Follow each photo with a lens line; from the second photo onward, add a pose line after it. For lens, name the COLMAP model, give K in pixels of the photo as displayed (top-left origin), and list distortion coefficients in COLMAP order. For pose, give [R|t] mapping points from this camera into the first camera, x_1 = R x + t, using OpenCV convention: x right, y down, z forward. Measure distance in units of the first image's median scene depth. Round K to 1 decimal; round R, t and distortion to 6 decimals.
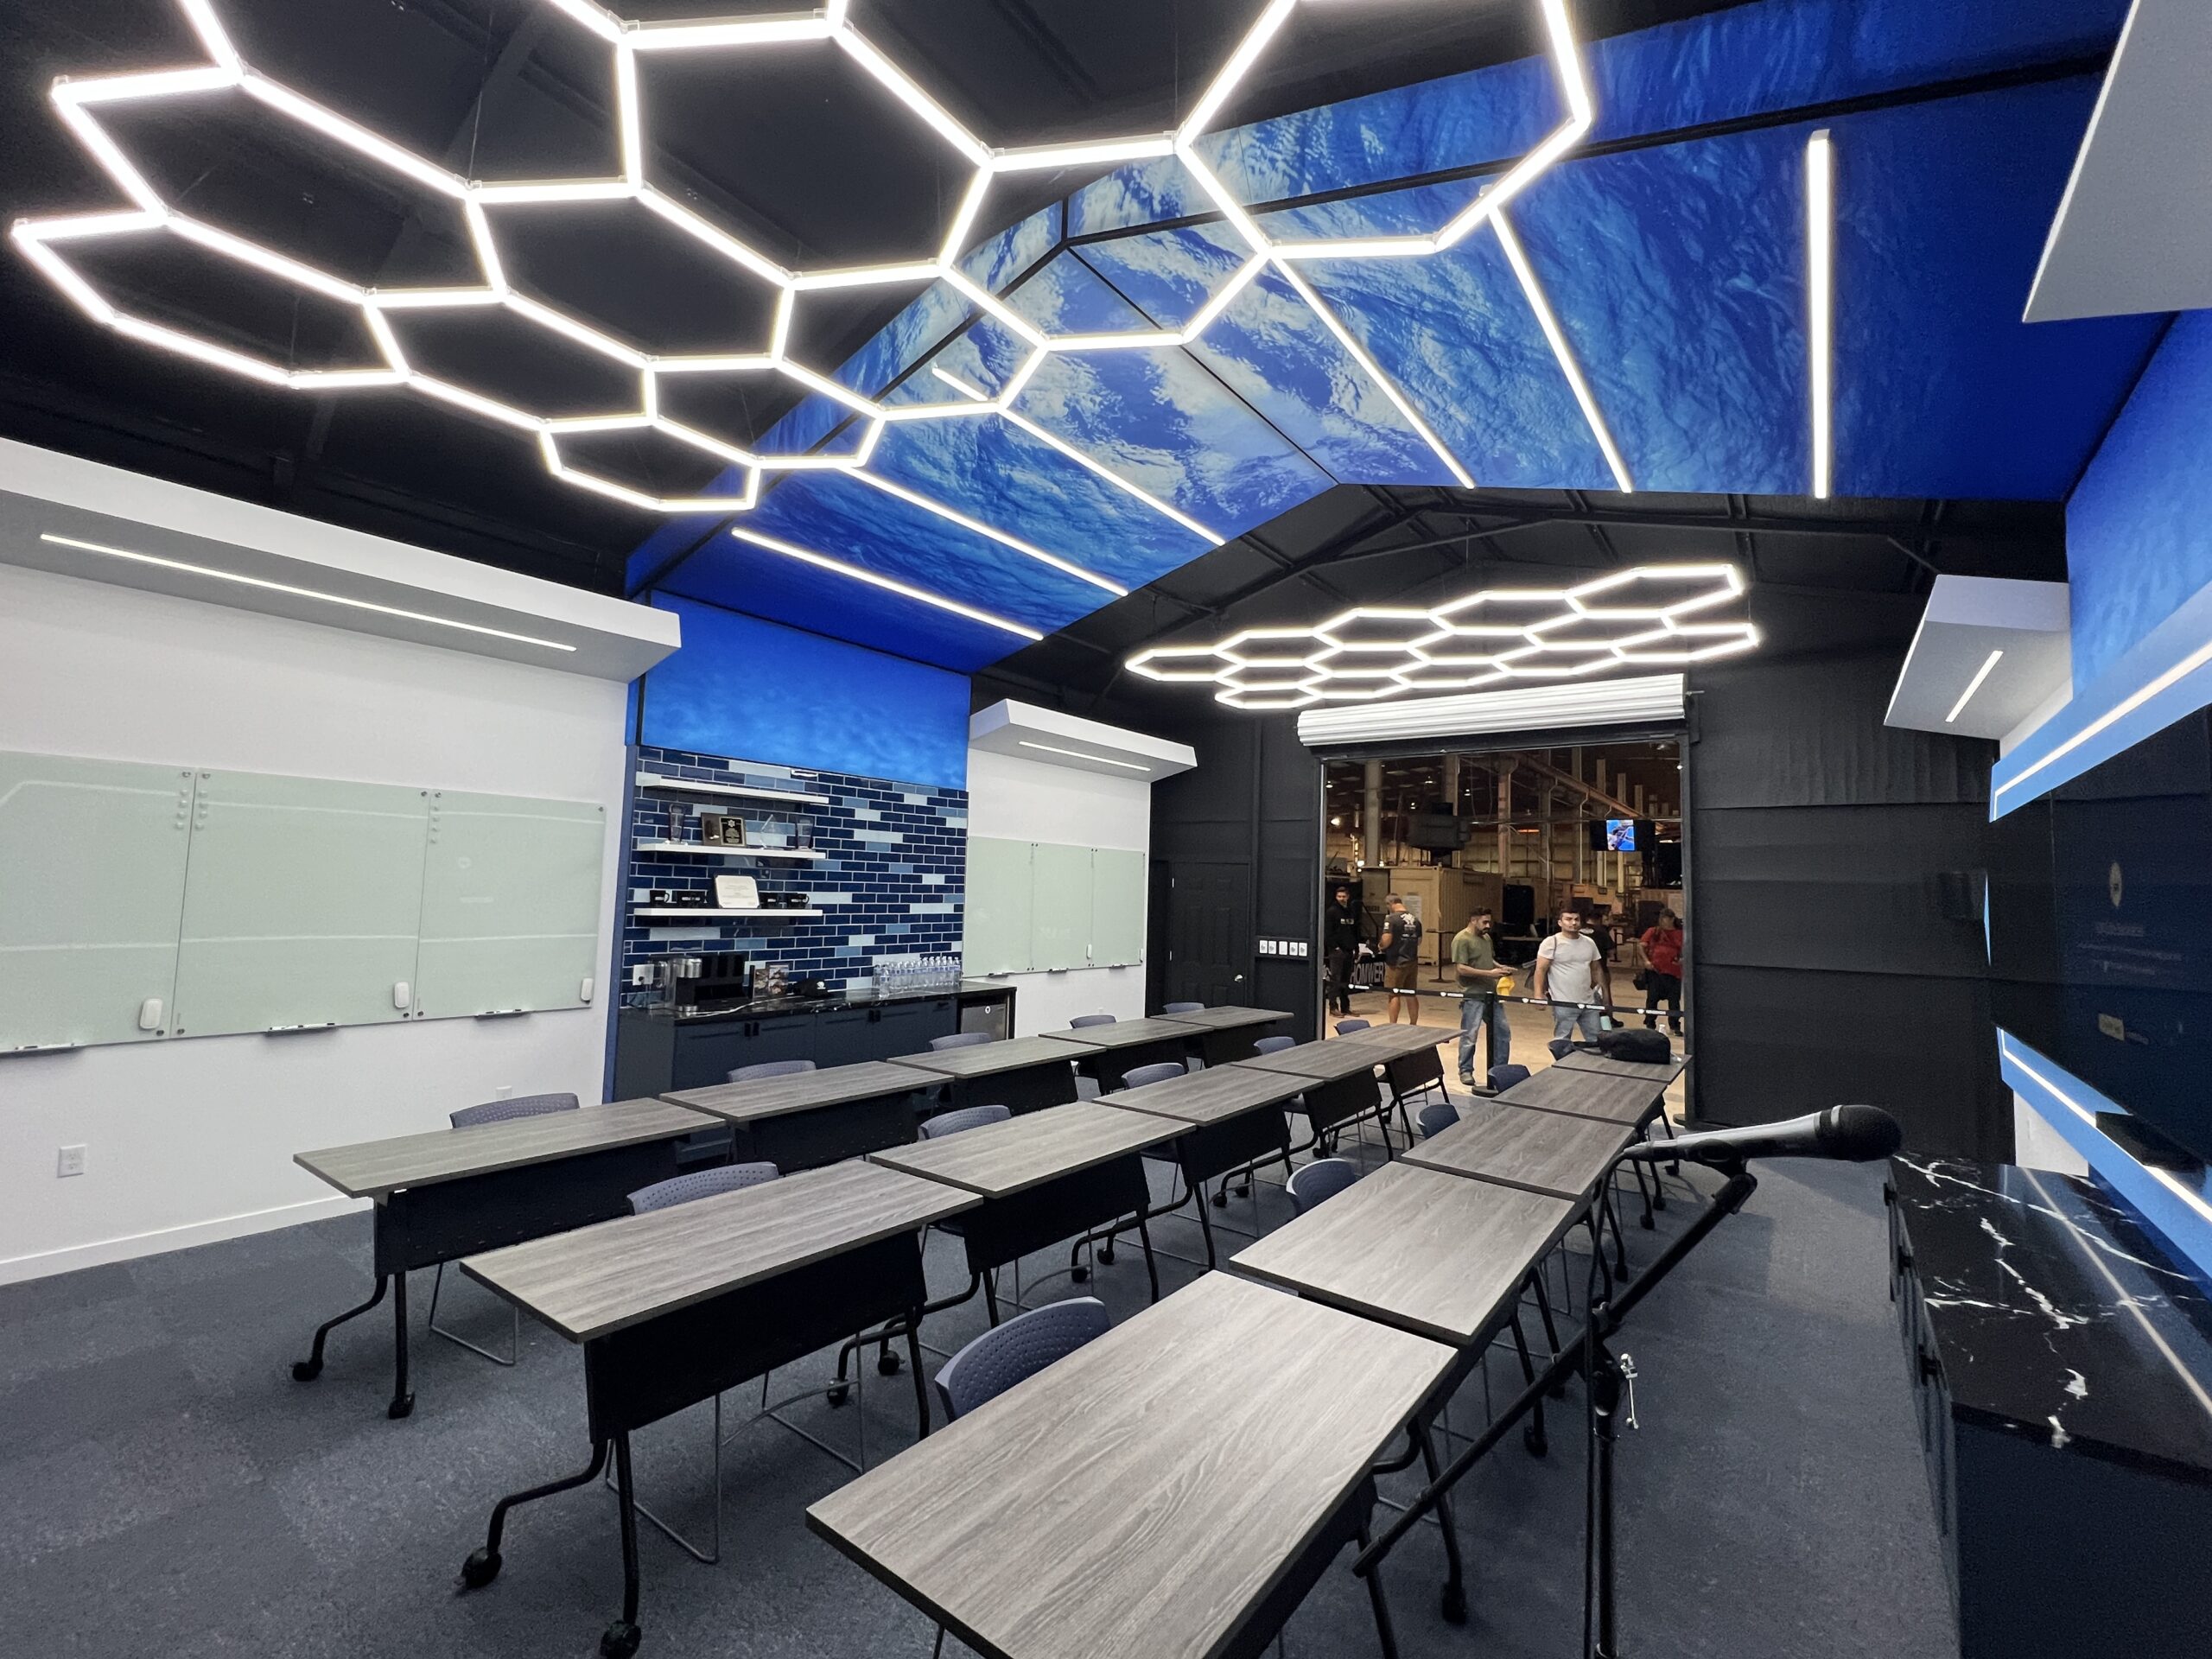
lens RADIAL K [[944.0, 0, 1116.8], [0, 944.0, 833.1], [0, 0, 1]] dist [0.004378, 0.000214]
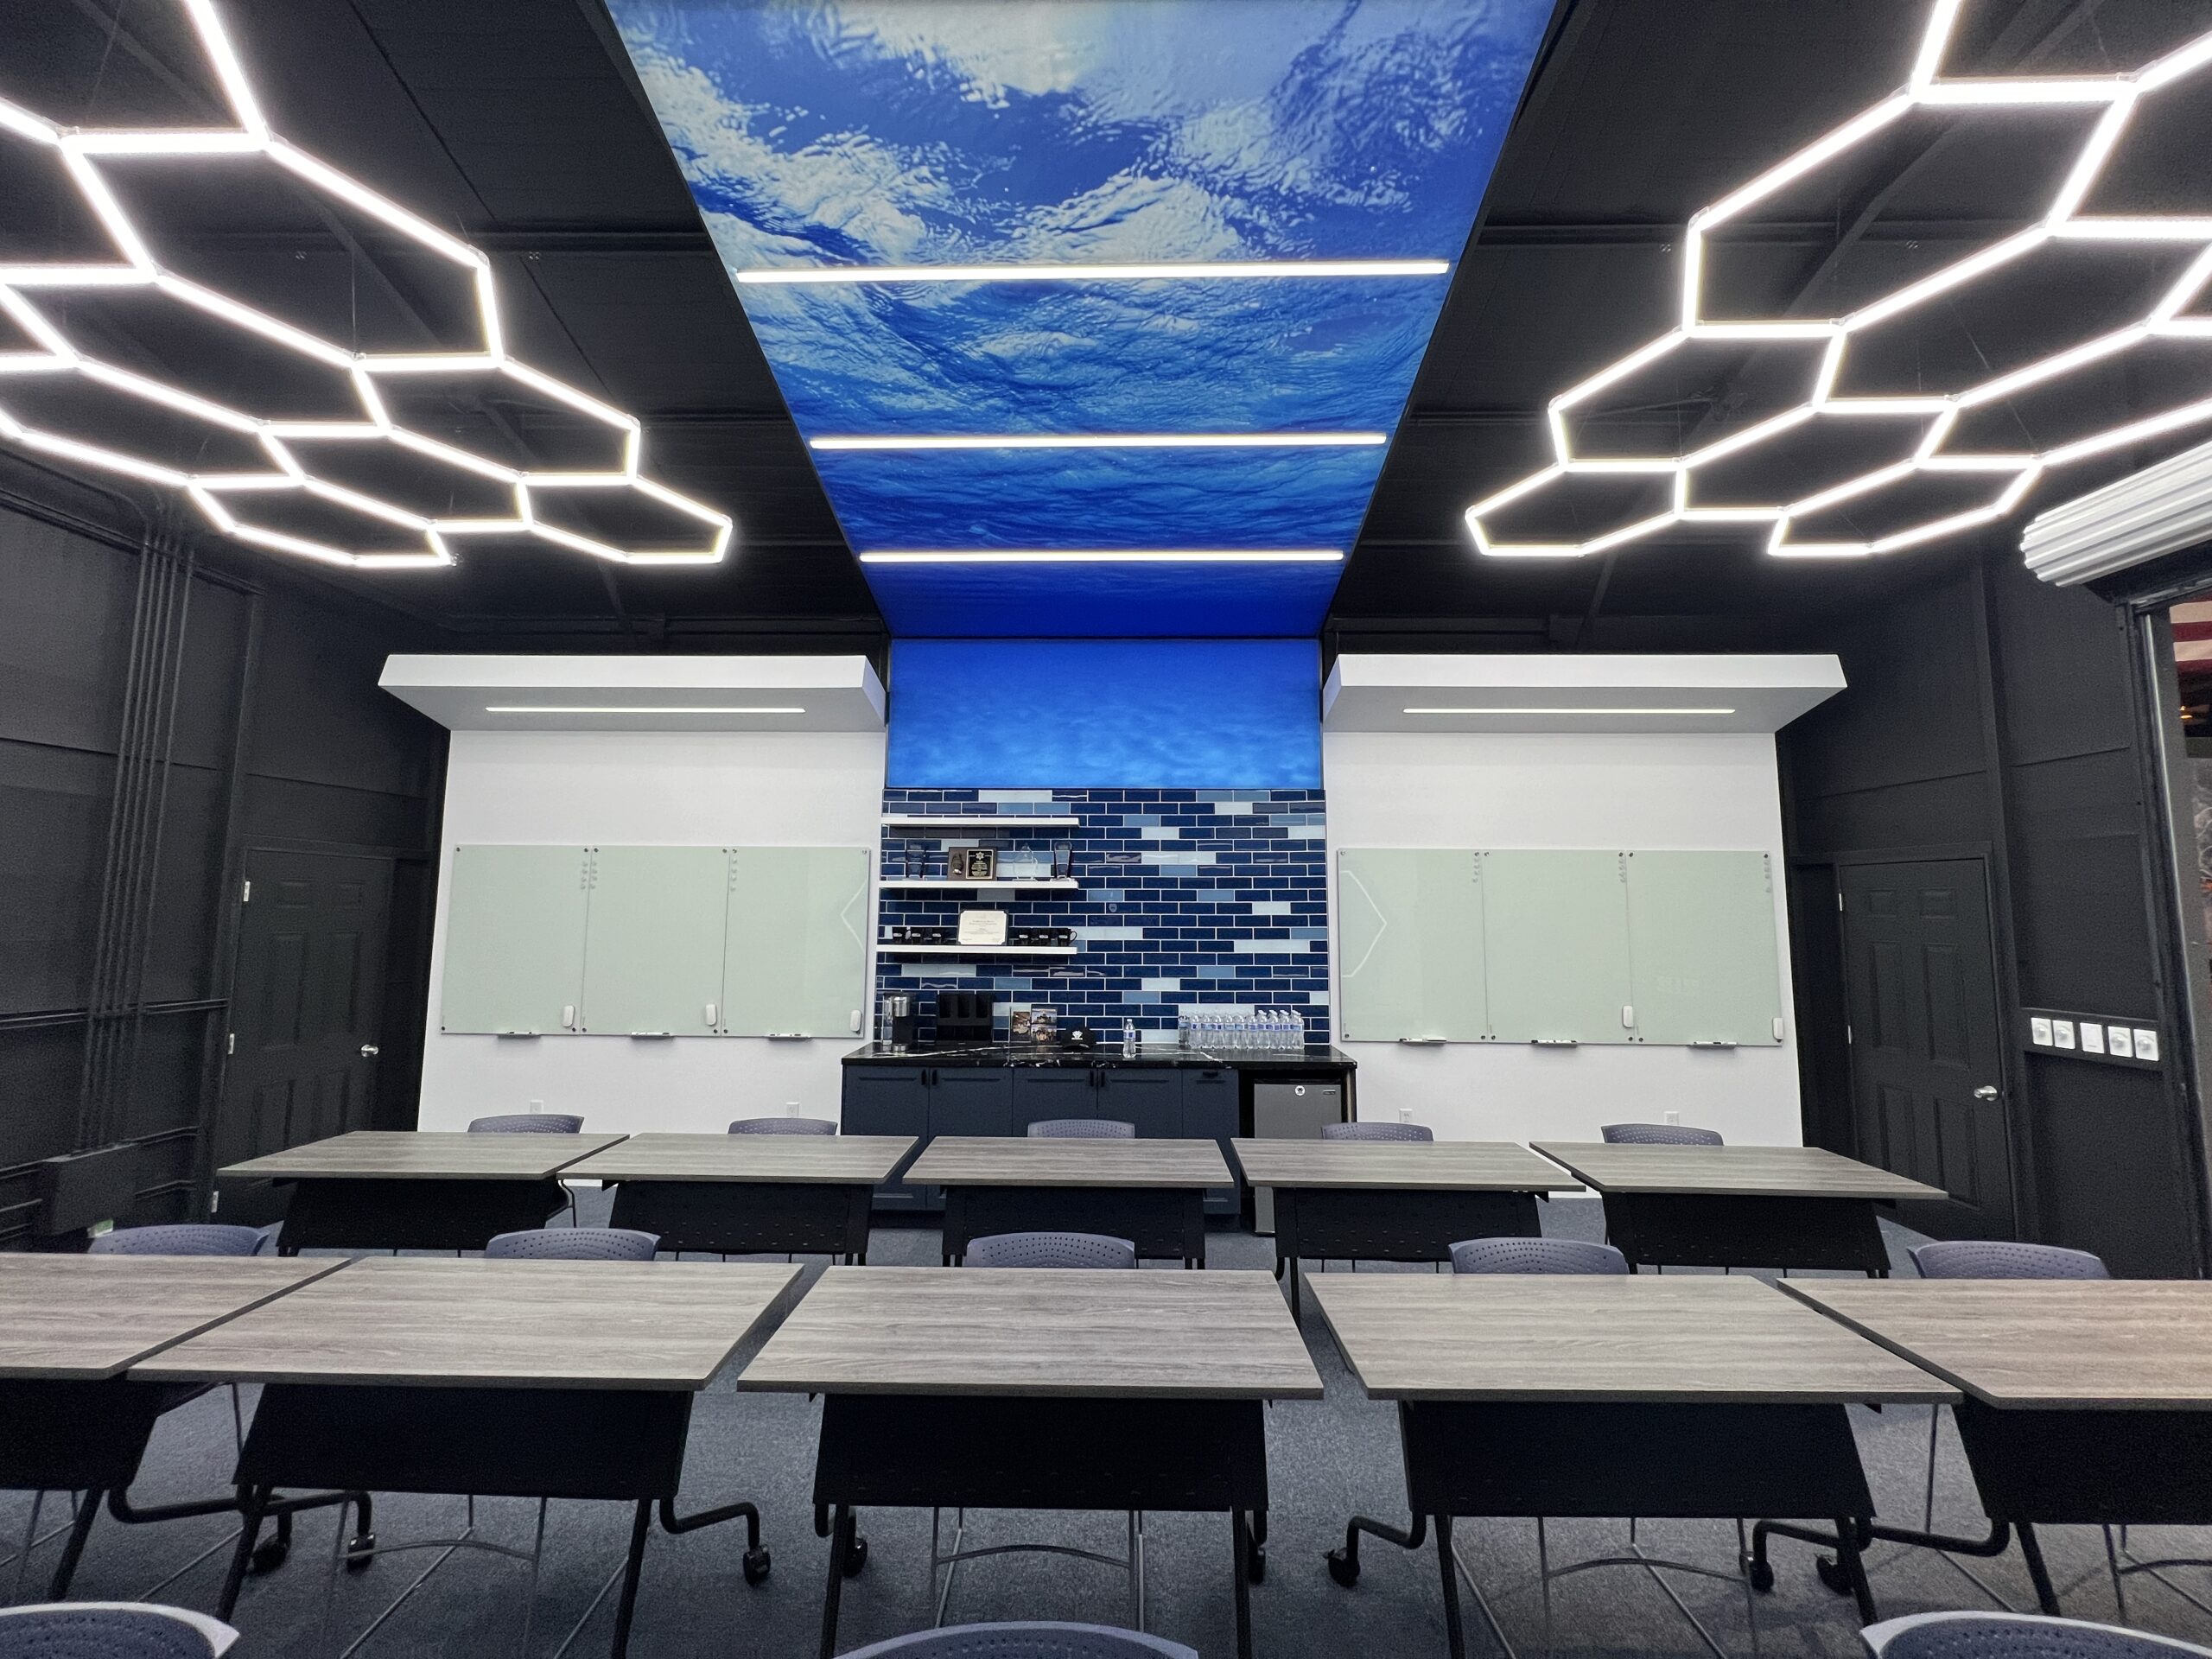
lens RADIAL K [[890.7, 0, 1101.8], [0, 890.7, 824.4], [0, 0, 1]] dist [0.000619, -0.000382]
pose [[0.581718, -0.108425, -0.806132, 0.351553], [0.060870, 0.994100, -0.089782, 0.041617], [0.811110, 0.003158, 0.584886, 0.510780]]
